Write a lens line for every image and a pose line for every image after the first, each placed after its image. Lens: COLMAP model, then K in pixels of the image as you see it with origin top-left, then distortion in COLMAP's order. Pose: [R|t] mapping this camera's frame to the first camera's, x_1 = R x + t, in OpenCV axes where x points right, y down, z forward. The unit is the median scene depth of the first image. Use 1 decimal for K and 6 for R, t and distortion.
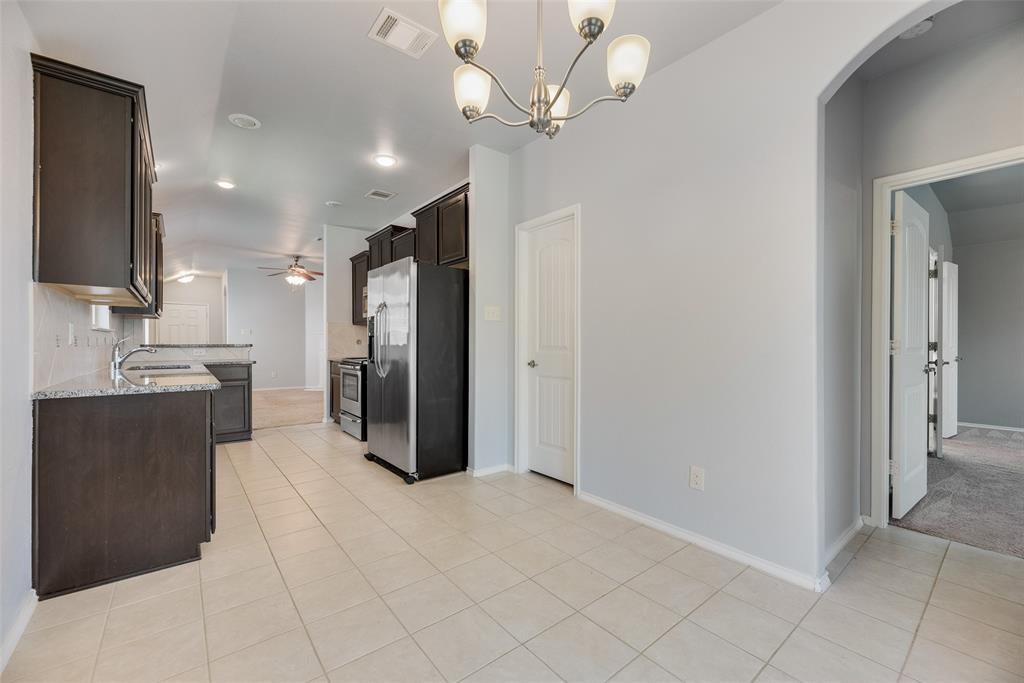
lens RADIAL K [[412.0, 0, 505.1], [0, 412.0, 342.1], [0, 0, 1]] dist [-0.001672, -0.000233]
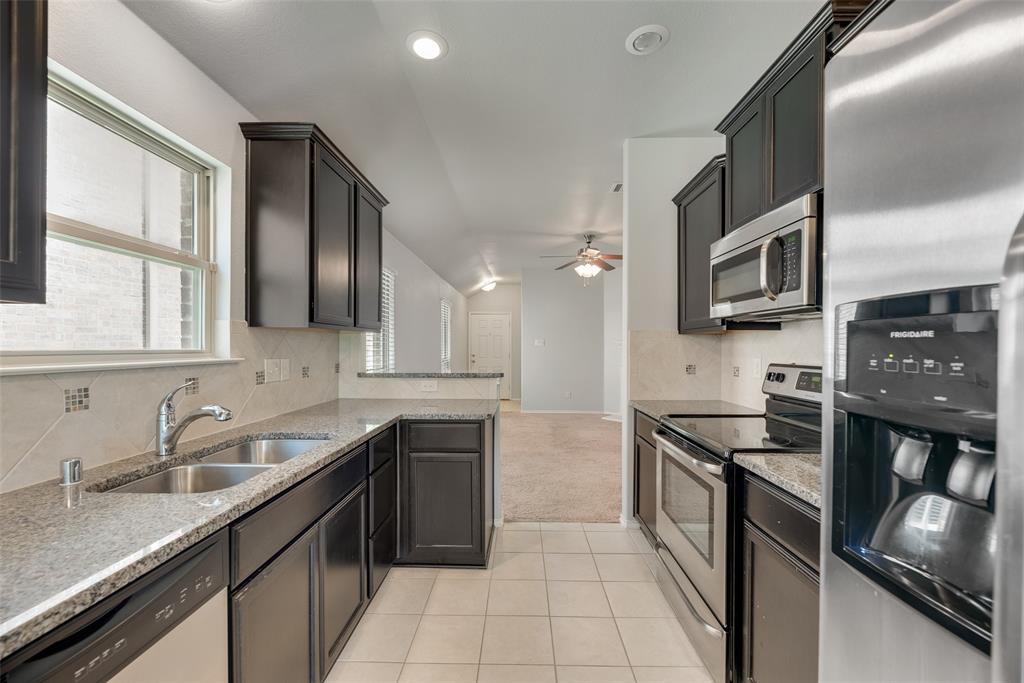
lens RADIAL K [[416.3, 0, 513.7], [0, 416.3, 351.1], [0, 0, 1]] dist [0.000039, -0.000405]
pose [[0.774568, 0.007283, -0.632449, -0.188728], [-0.000043, 0.999934, 0.011462, -0.024957], [0.632491, -0.008851, 0.774517, 0.445328]]
